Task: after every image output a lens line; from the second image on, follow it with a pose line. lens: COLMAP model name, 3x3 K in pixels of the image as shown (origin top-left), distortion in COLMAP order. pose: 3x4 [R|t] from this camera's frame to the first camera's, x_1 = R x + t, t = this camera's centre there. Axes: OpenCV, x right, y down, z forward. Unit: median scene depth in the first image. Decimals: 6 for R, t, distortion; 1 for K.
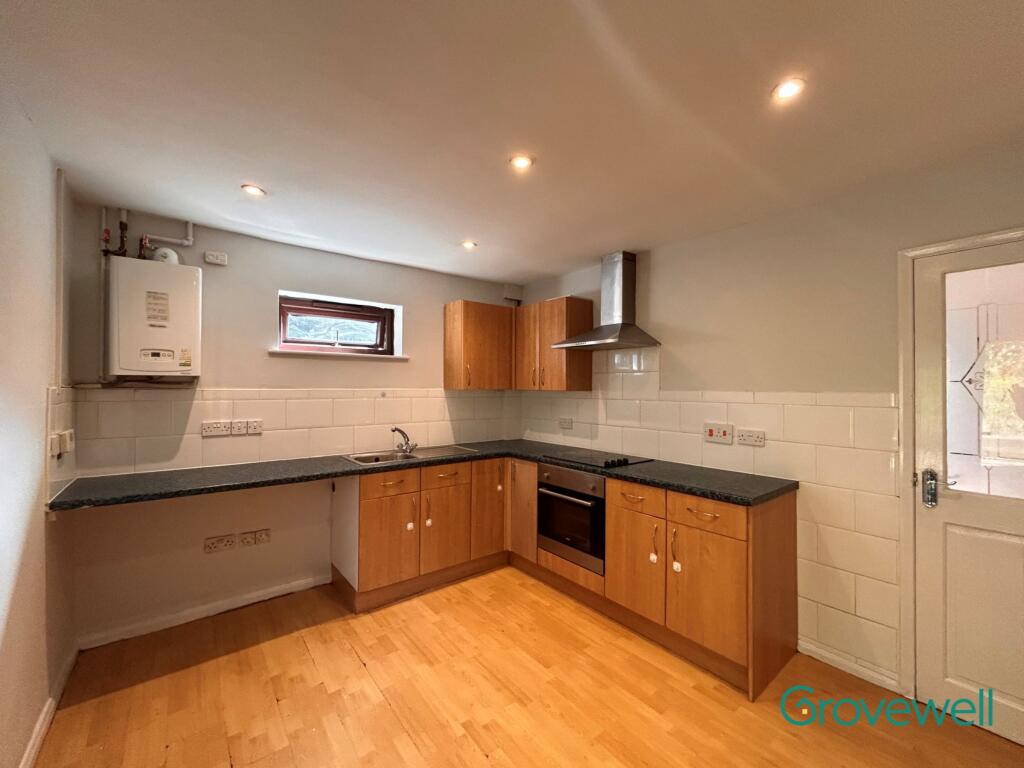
lens RADIAL K [[413.4, 0, 511.7], [0, 413.4, 383.7], [0, 0, 1]] dist [-0.004476, 0.000018]
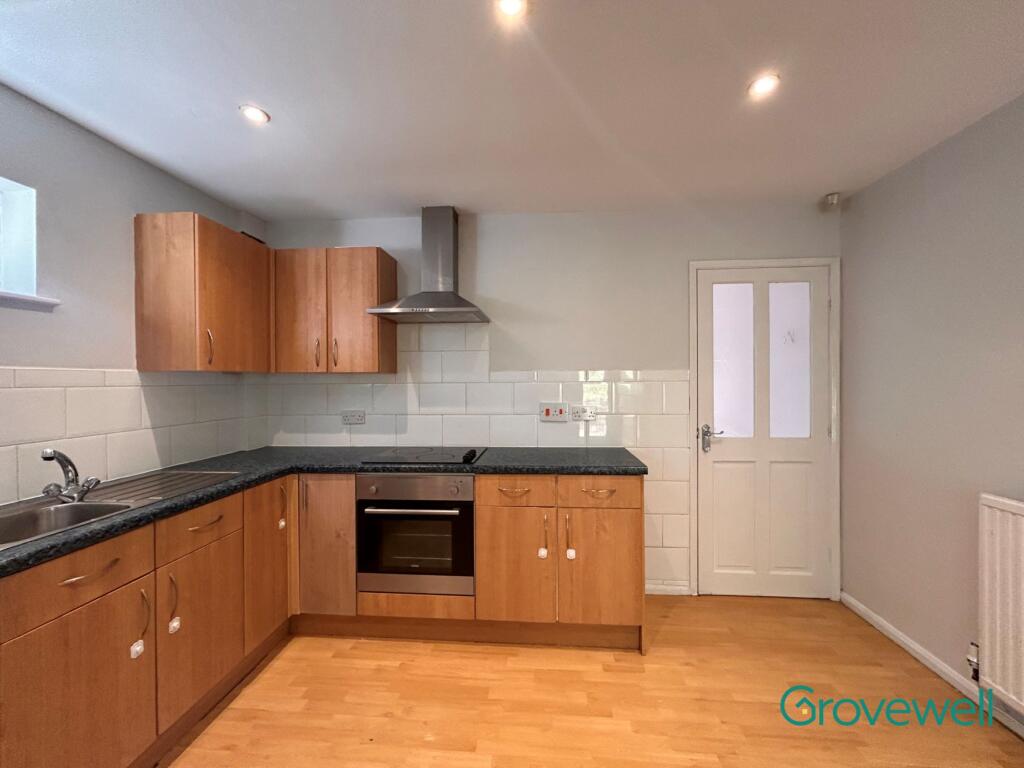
lens RADIAL K [[413.4, 0, 508.4], [0, 413.4, 383.5], [0, 0, 1]] dist [-0.004476, 0.000018]
pose [[0.682326, -0.014526, 0.730904, -0.313413], [0.003113, 0.999851, 0.016965, 0.031221], [-0.731041, -0.009301, 0.682270, 0.381830]]
